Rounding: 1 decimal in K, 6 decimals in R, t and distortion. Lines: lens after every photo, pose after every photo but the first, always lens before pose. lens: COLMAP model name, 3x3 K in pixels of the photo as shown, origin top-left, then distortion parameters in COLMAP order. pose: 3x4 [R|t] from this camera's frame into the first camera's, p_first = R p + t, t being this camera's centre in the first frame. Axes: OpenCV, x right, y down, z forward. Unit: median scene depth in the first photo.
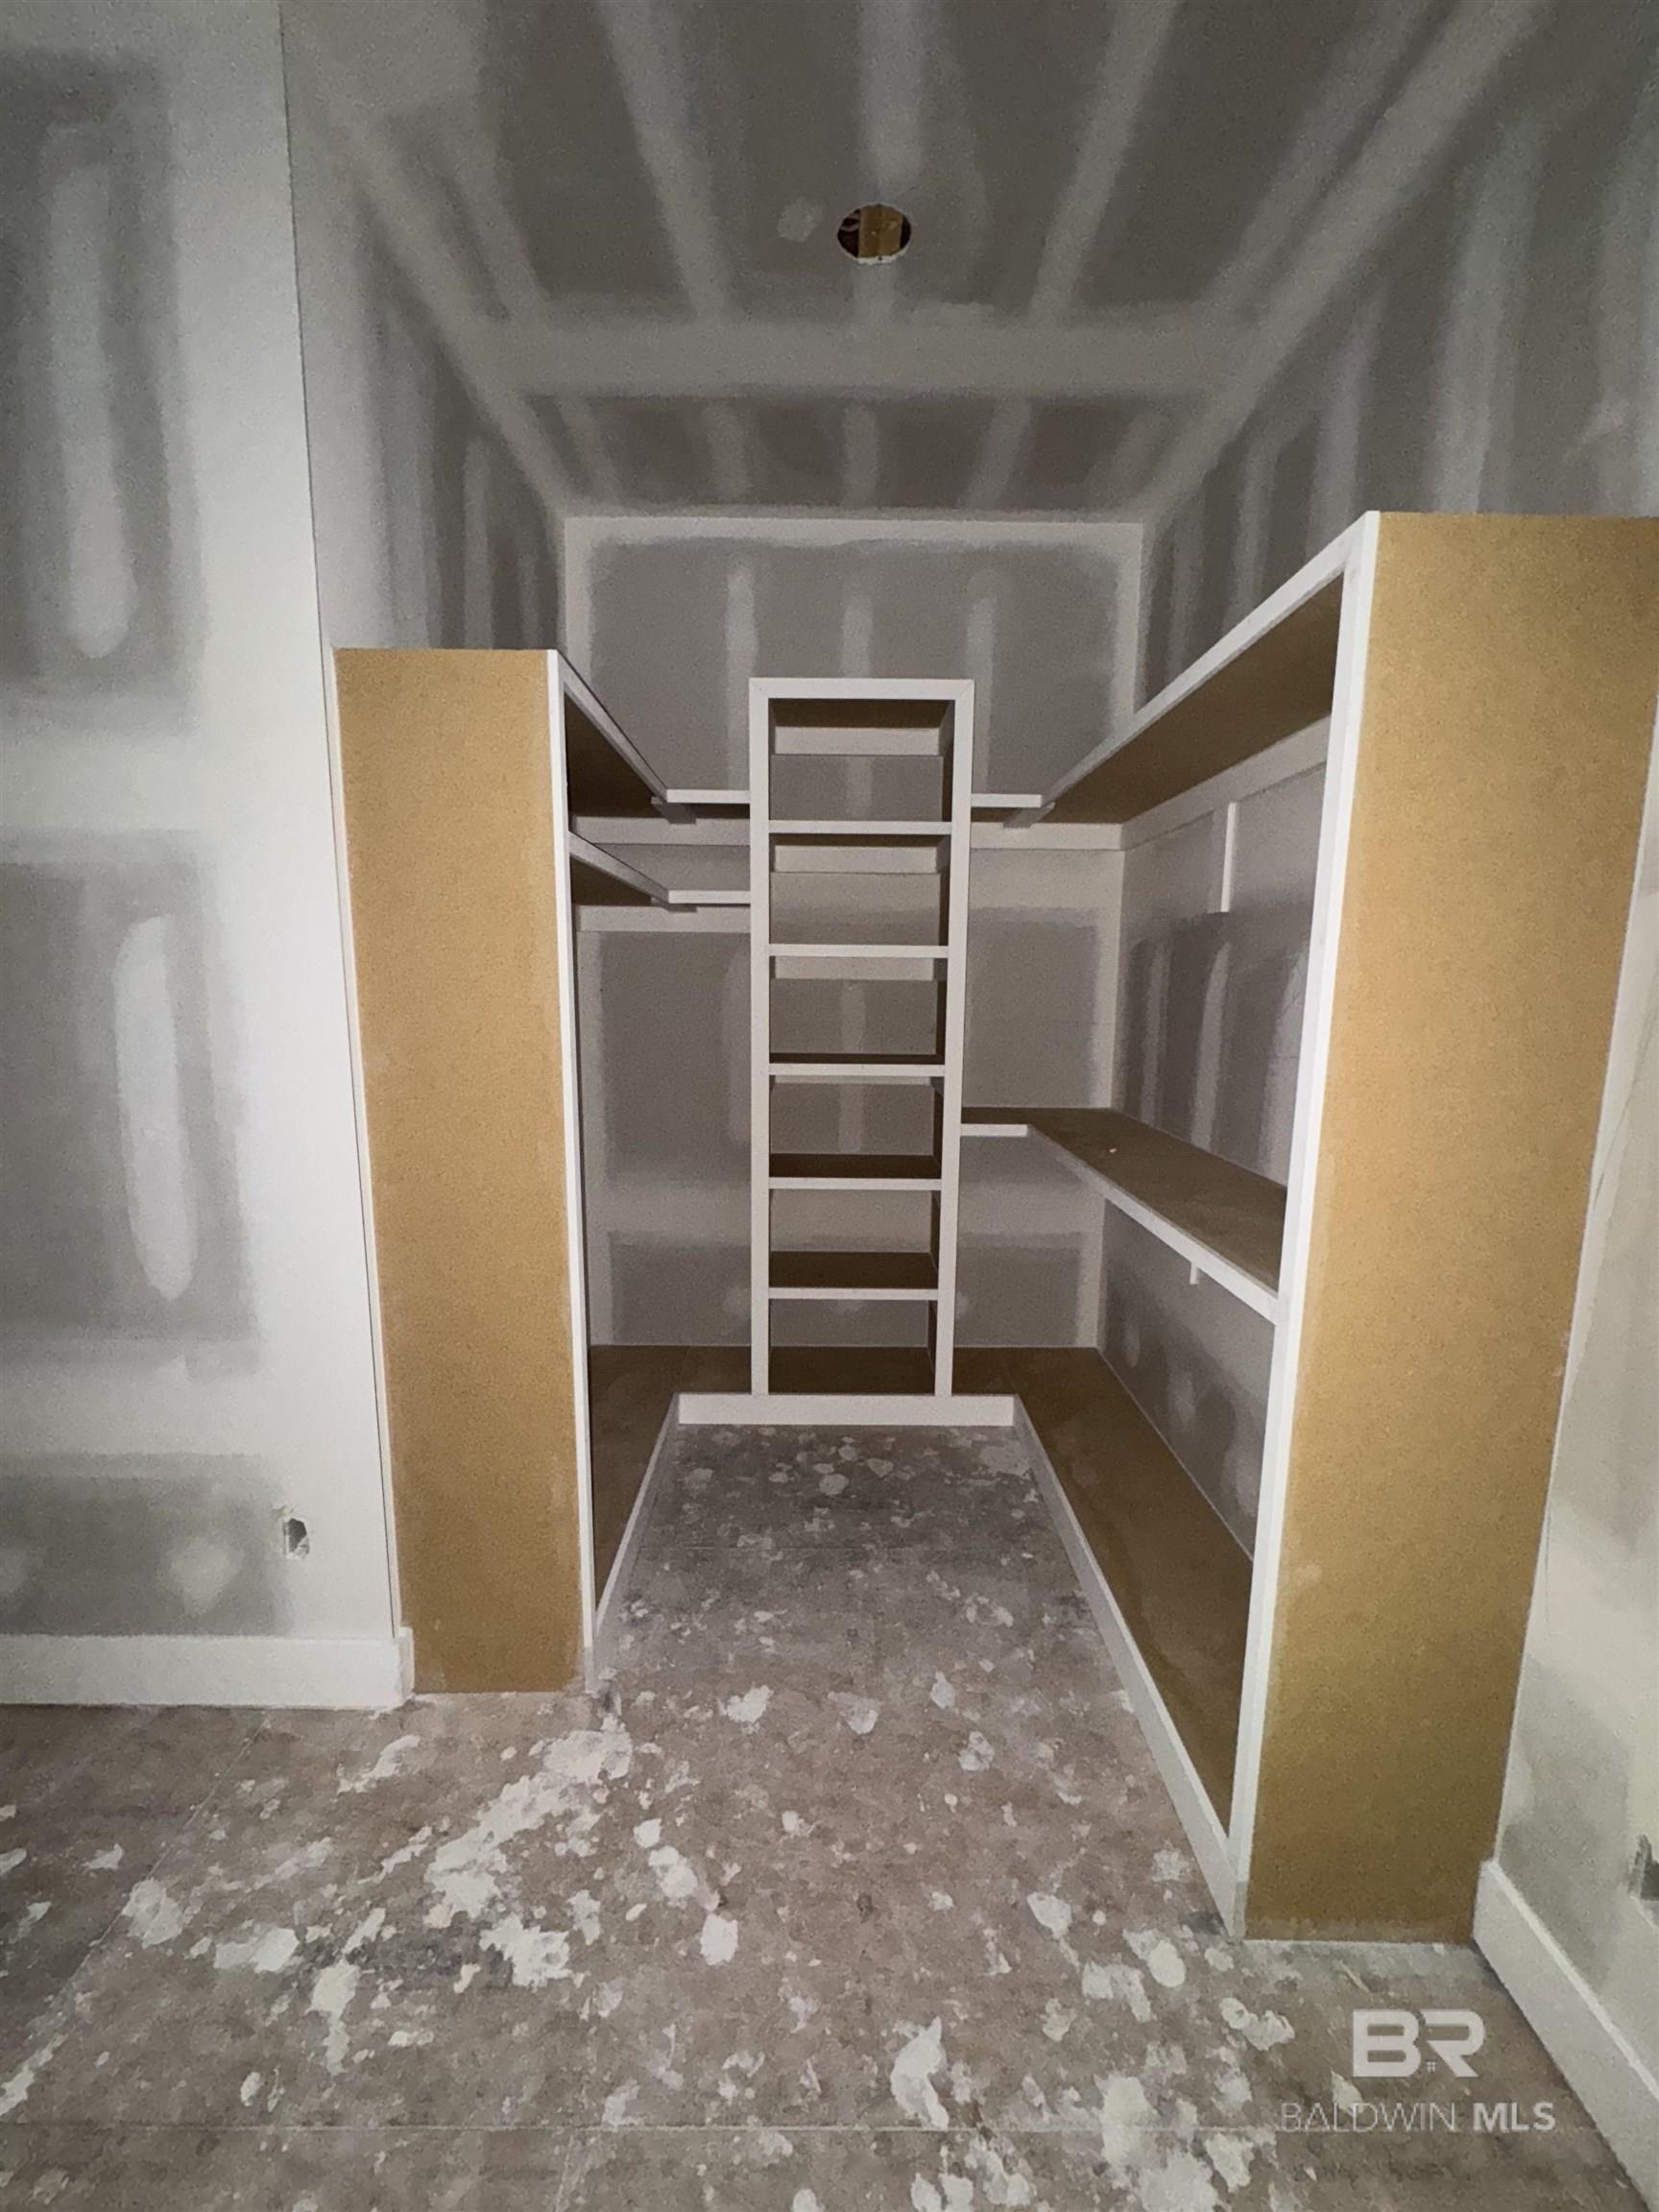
lens RADIAL K [[882.2, 0, 829.9], [0, 882.2, 1097.6], [0, 0, 1]] dist [0.000831, 0.000292]
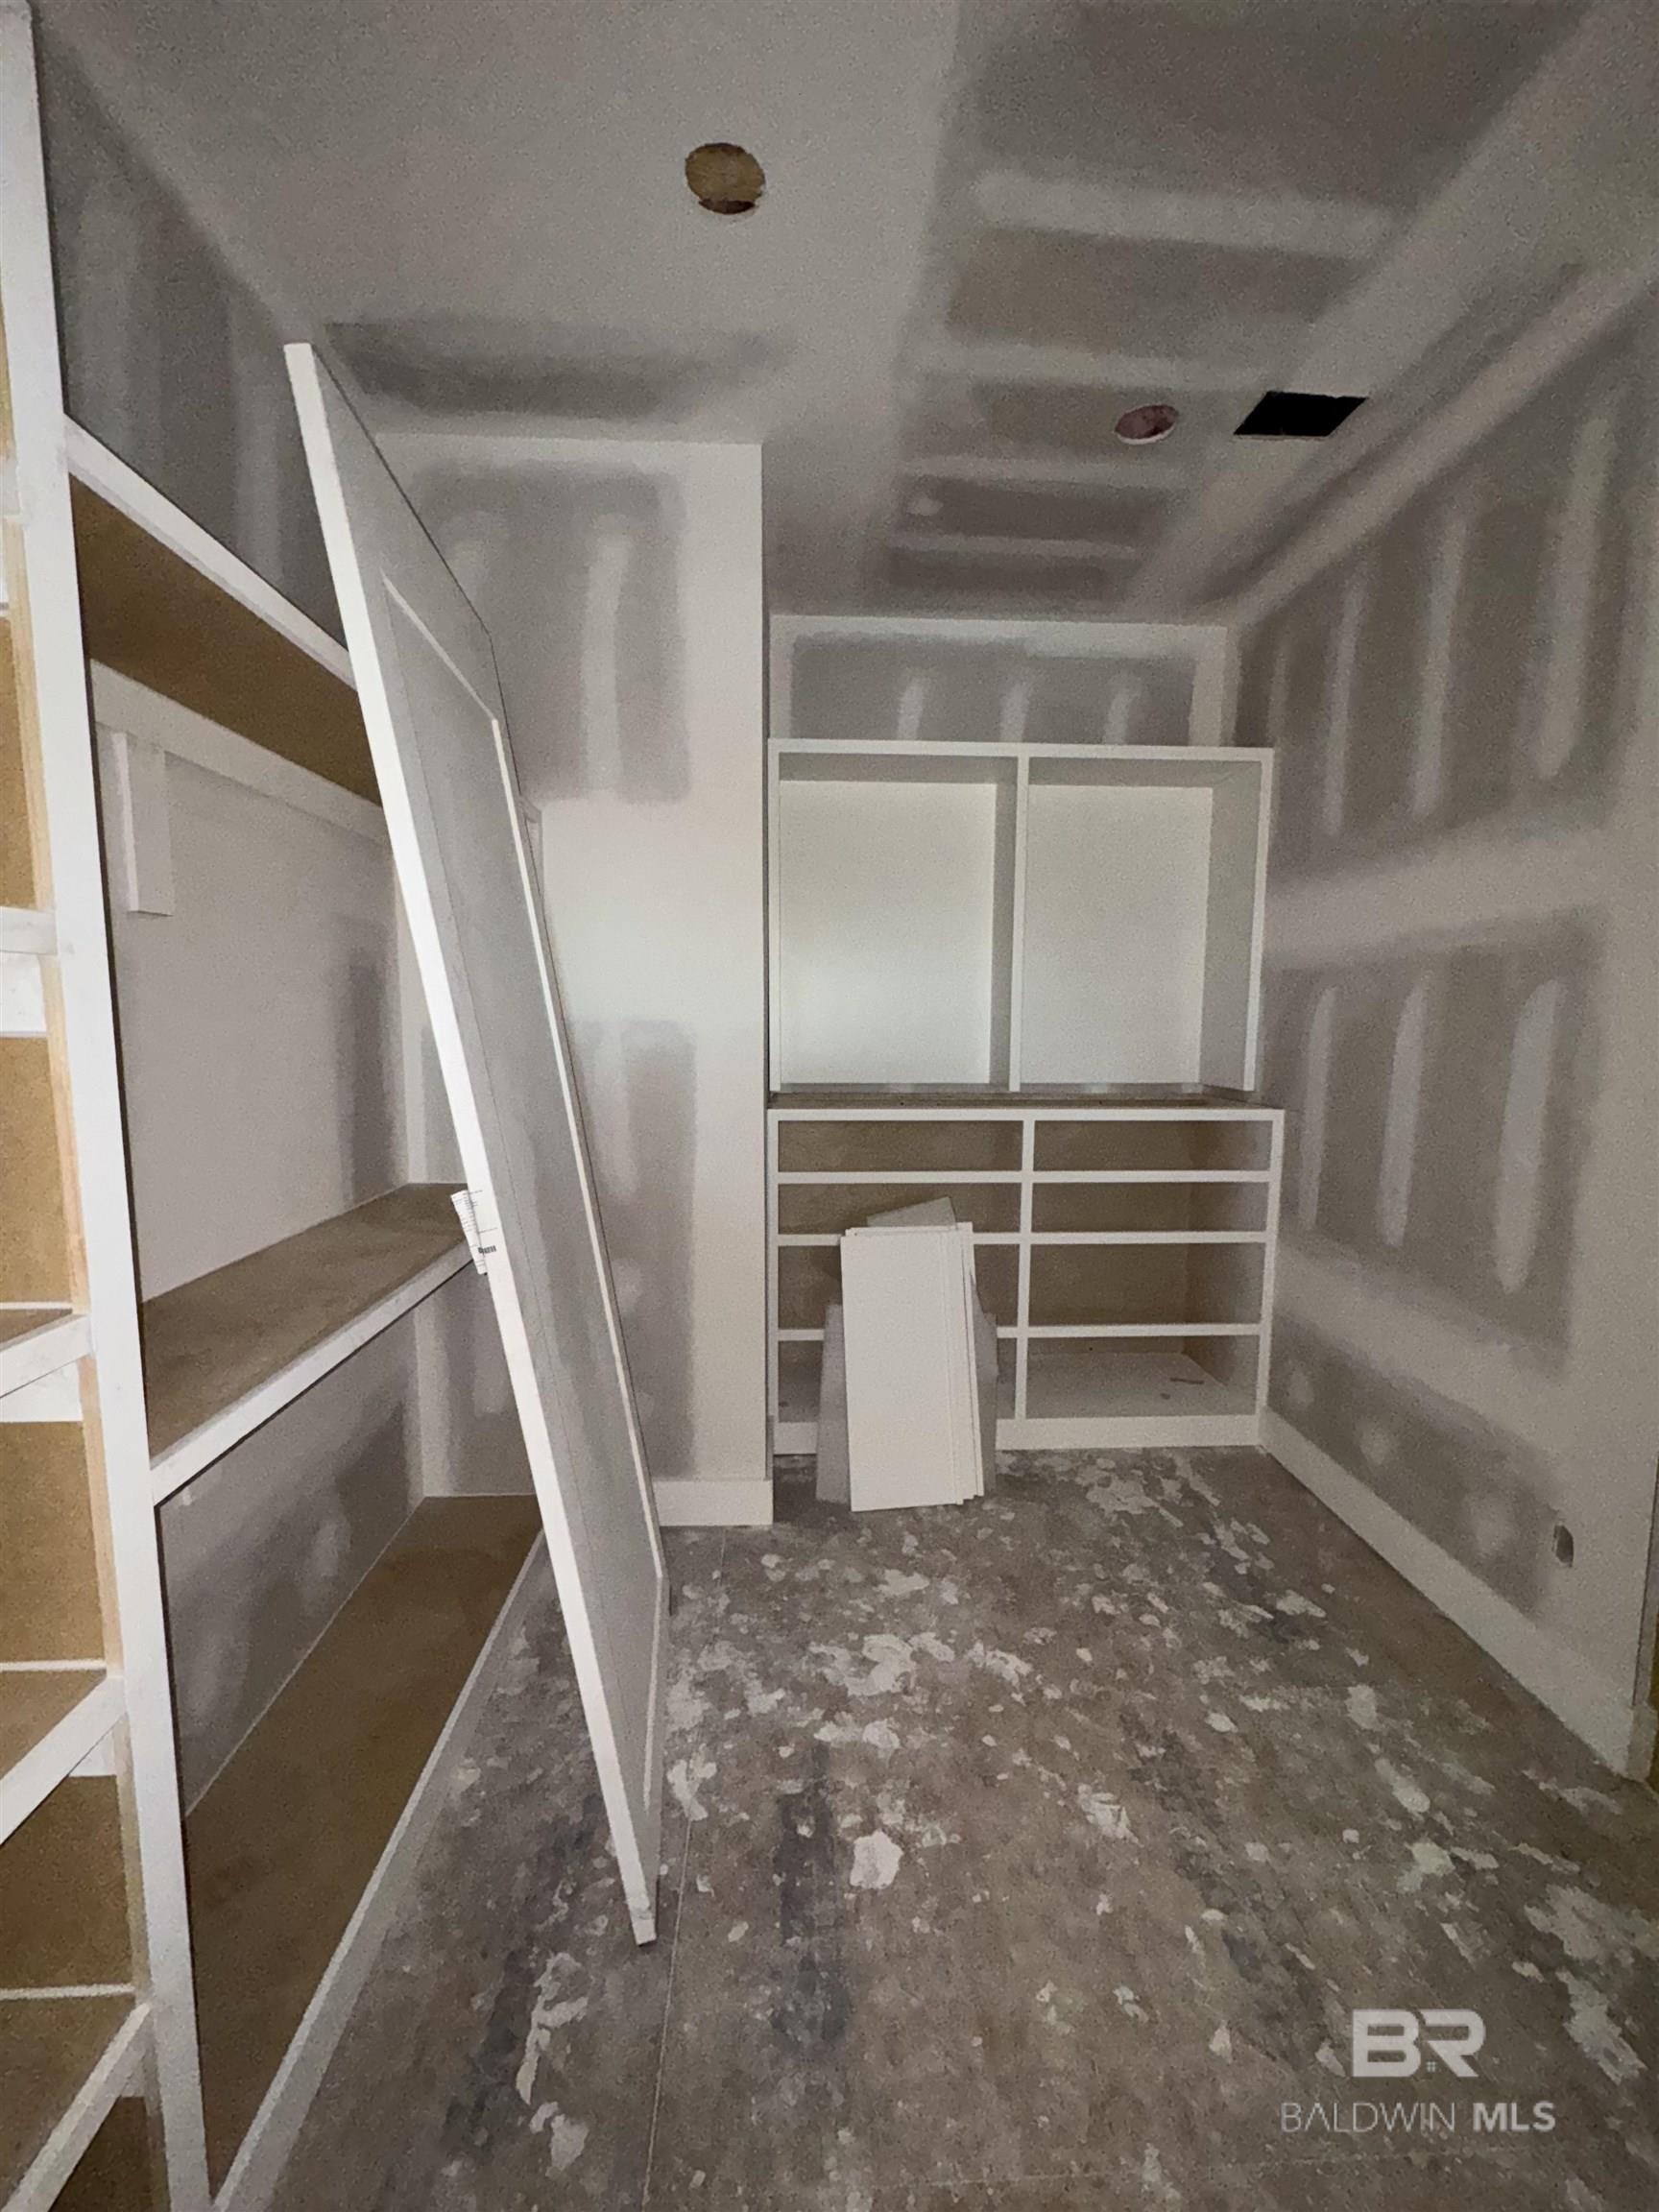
lens RADIAL K [[882.2, 0, 829.4], [0, 882.2, 1104.3], [0, 0, 1]] dist [0.000831, 0.000292]
pose [[0.041002, 0.085370, -0.995505, 0.484308], [-0.143720, 0.986486, 0.078677, 0.014669], [0.988769, 0.139848, 0.052717, -0.019141]]
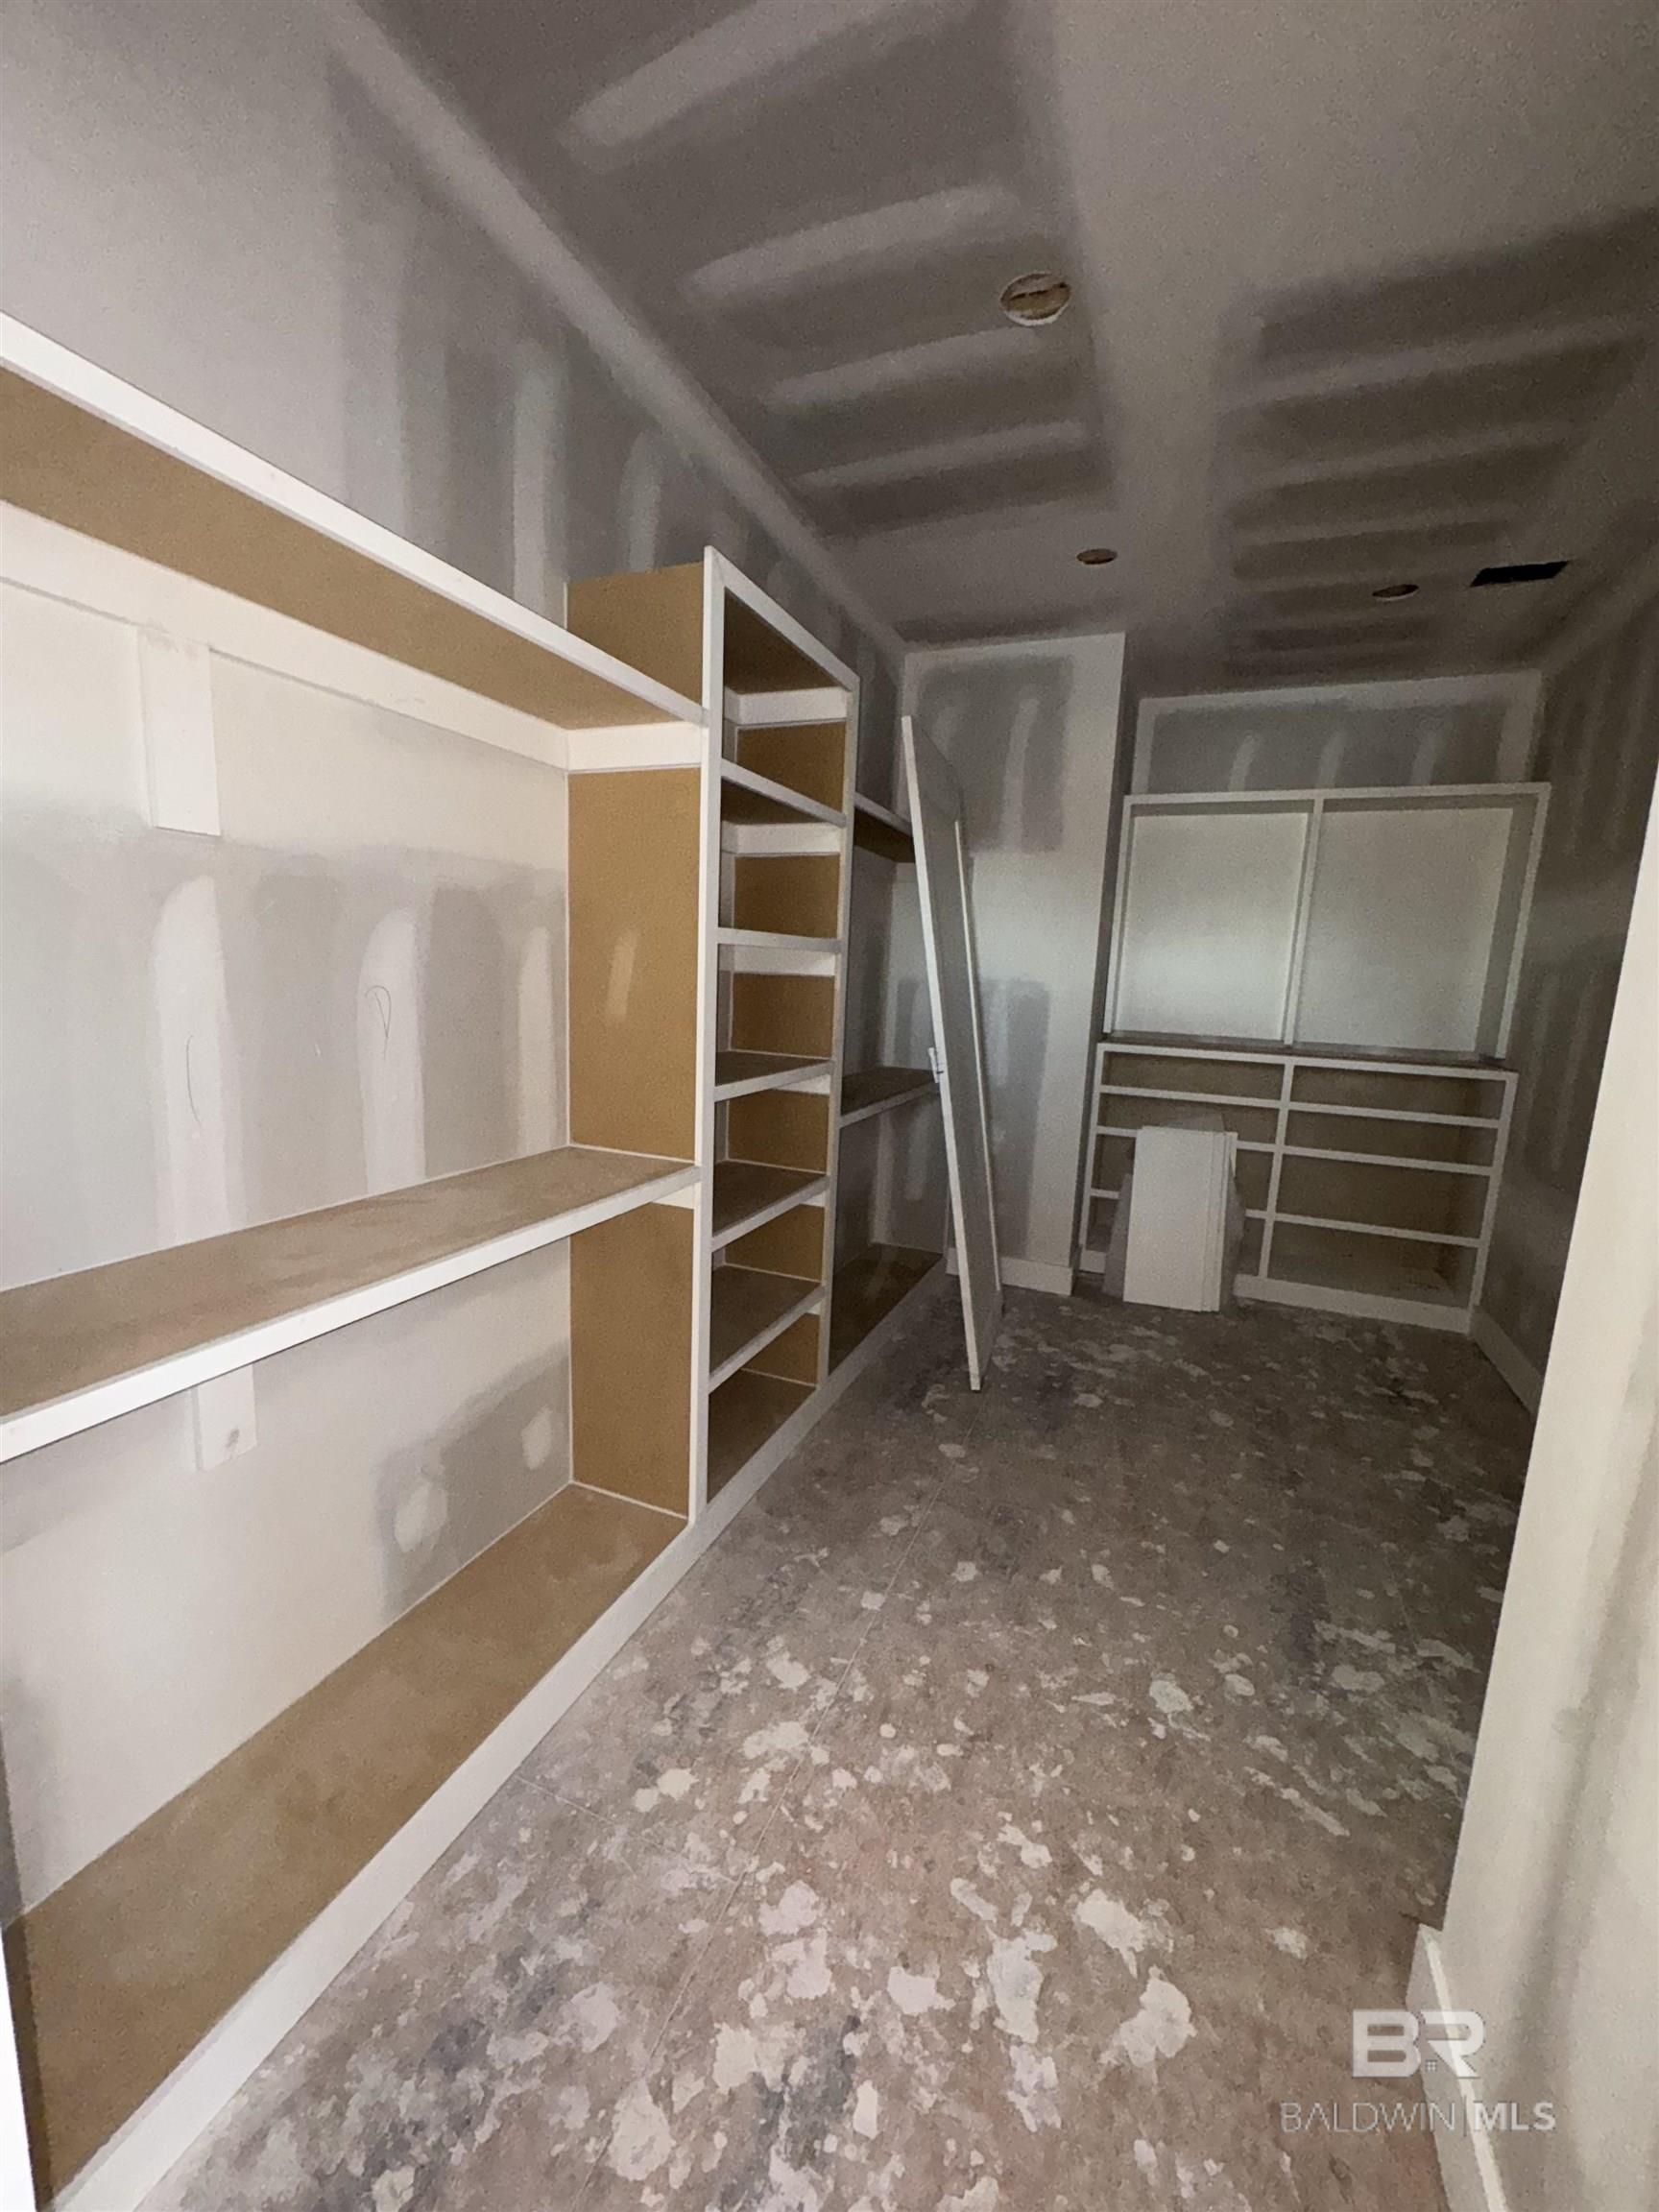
lens RADIAL K [[882.2, 0, 825.5], [0, 882.2, 1111.5], [0, 0, 1]] dist [0.000831, 0.000292]
pose [[-0.389643, 0.116322, -0.913591, 1.706002], [-0.179153, 0.963468, 0.199081, -0.007774], [0.903373, 0.241243, -0.354569, 0.244932]]
